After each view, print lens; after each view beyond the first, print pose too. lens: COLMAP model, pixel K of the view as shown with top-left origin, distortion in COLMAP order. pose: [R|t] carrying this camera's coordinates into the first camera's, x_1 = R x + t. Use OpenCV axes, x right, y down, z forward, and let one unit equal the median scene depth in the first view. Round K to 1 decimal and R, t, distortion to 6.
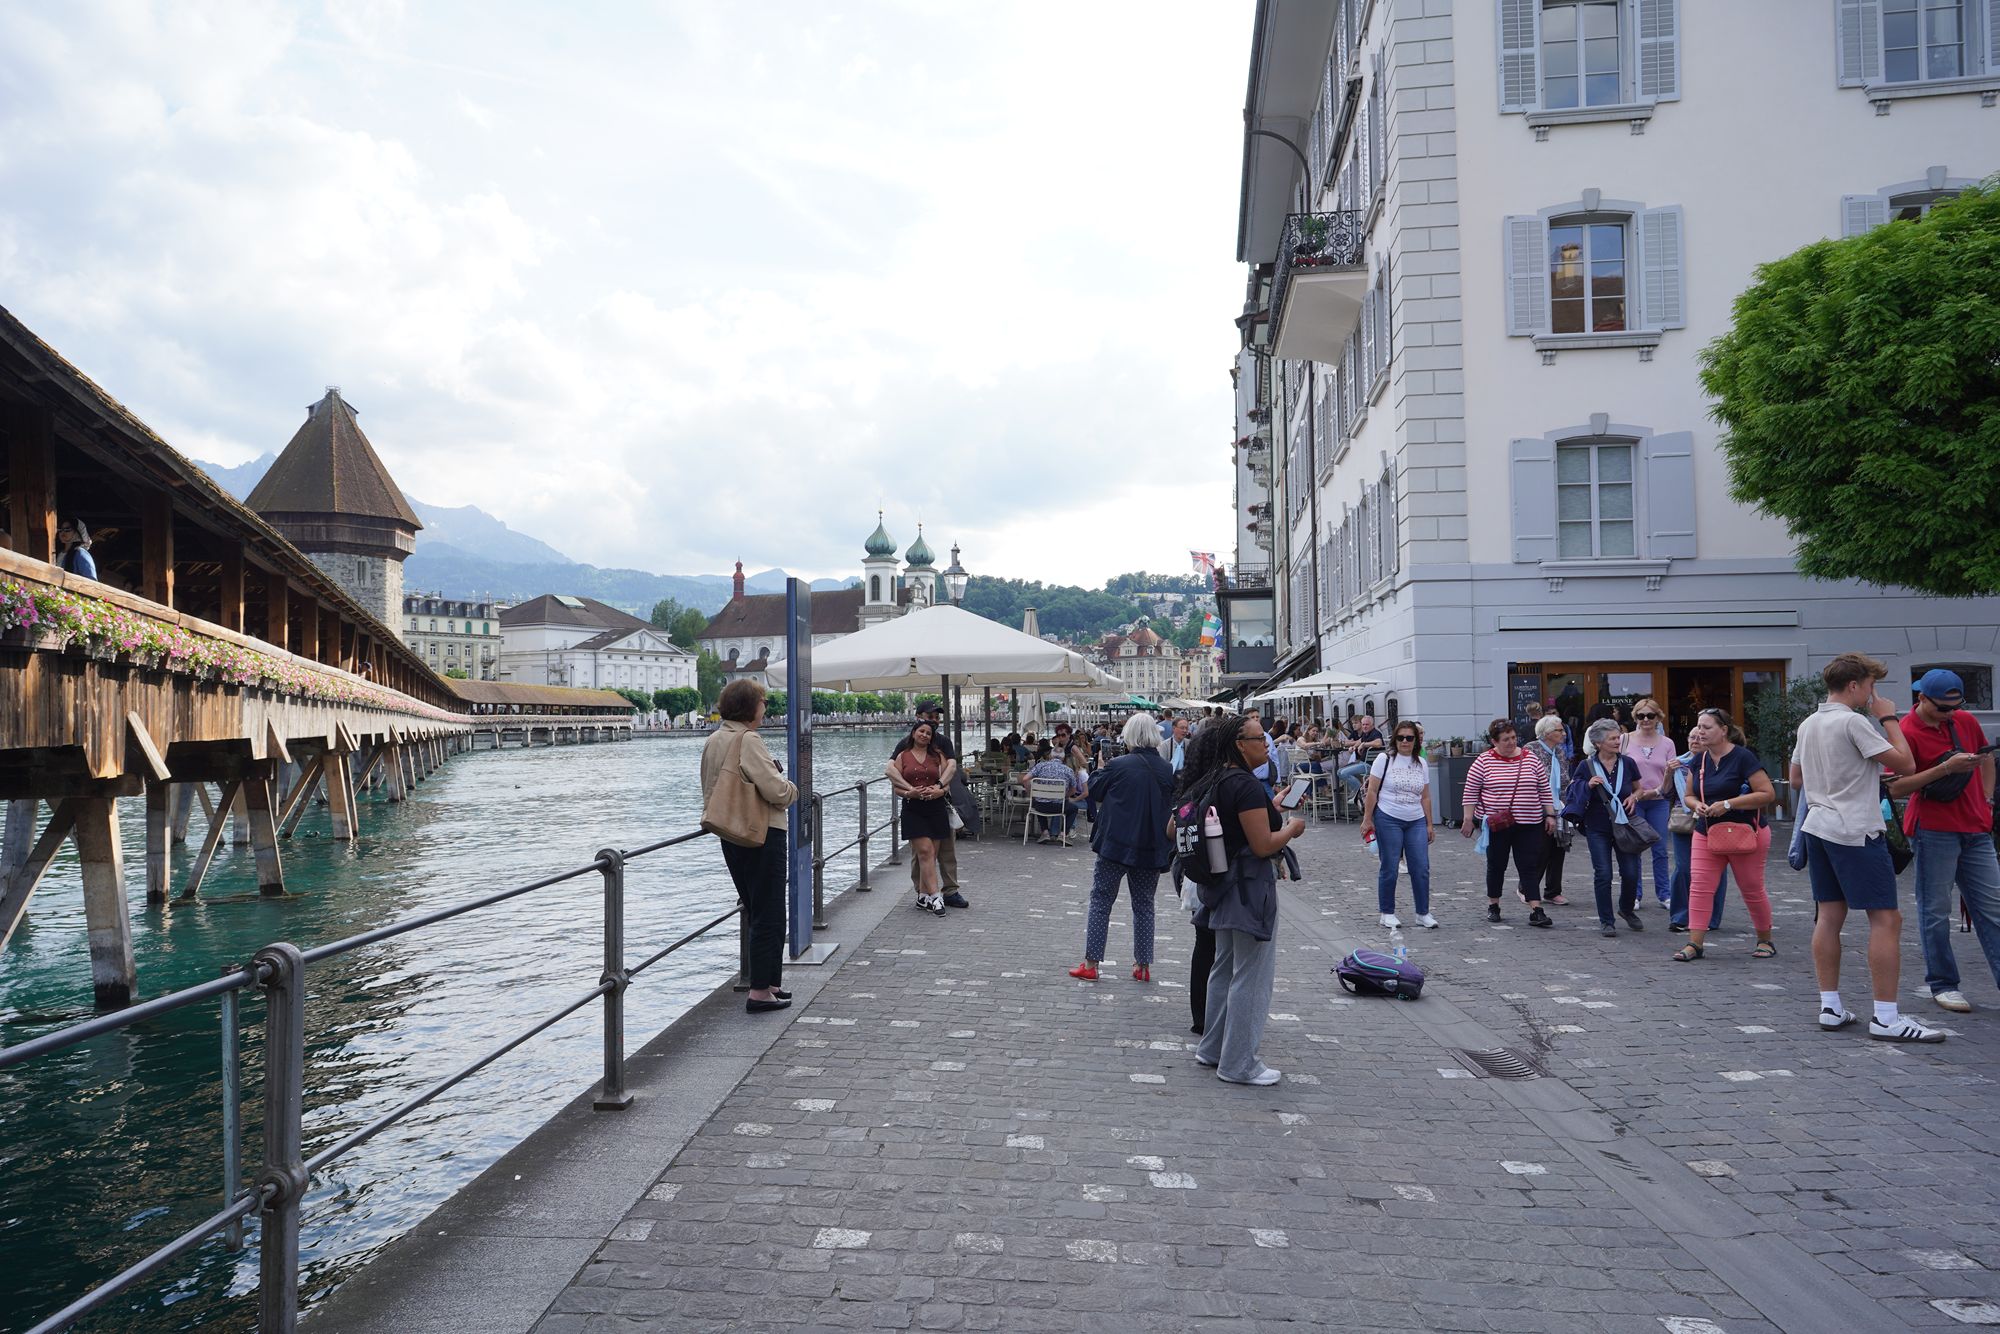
lens RADIAL K [[1316.7, 0, 993.7], [0, 1316.7, 669.2], [0, 0, 1]] dist [-0.025600, 0.027129]
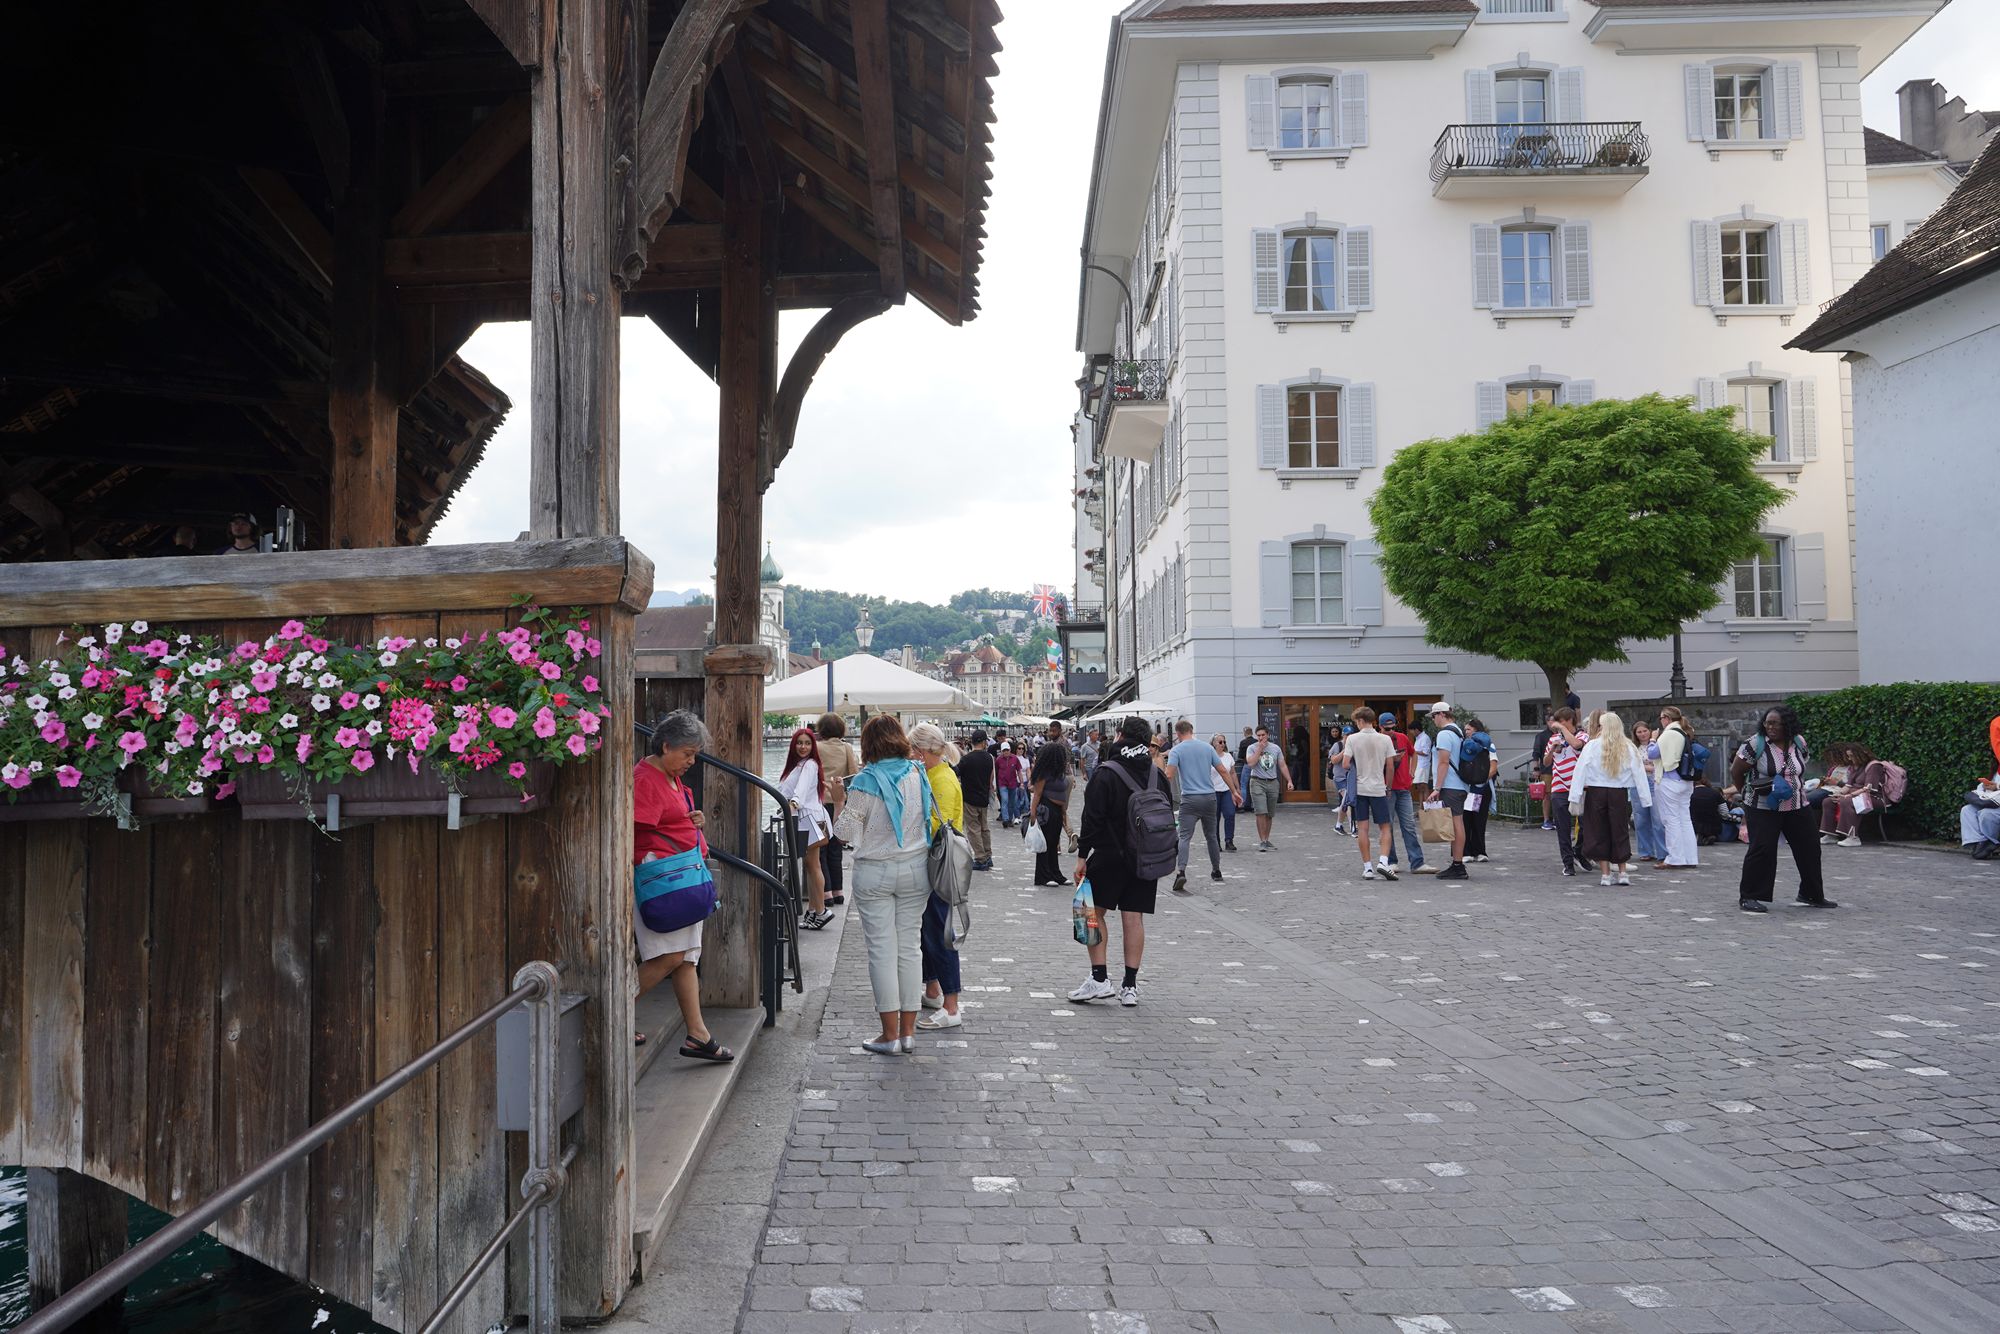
lens RADIAL K [[1316.7, 0, 993.7], [0, 1316.7, 669.2], [0, 0, 1]] dist [-0.025600, 0.027129]
pose [[0.992911, 0.005529, 0.118734, -0.042065], [-0.004175, 0.999923, -0.011651, -0.010955], [-0.118790, 0.011073, 0.992858, -0.253189]]
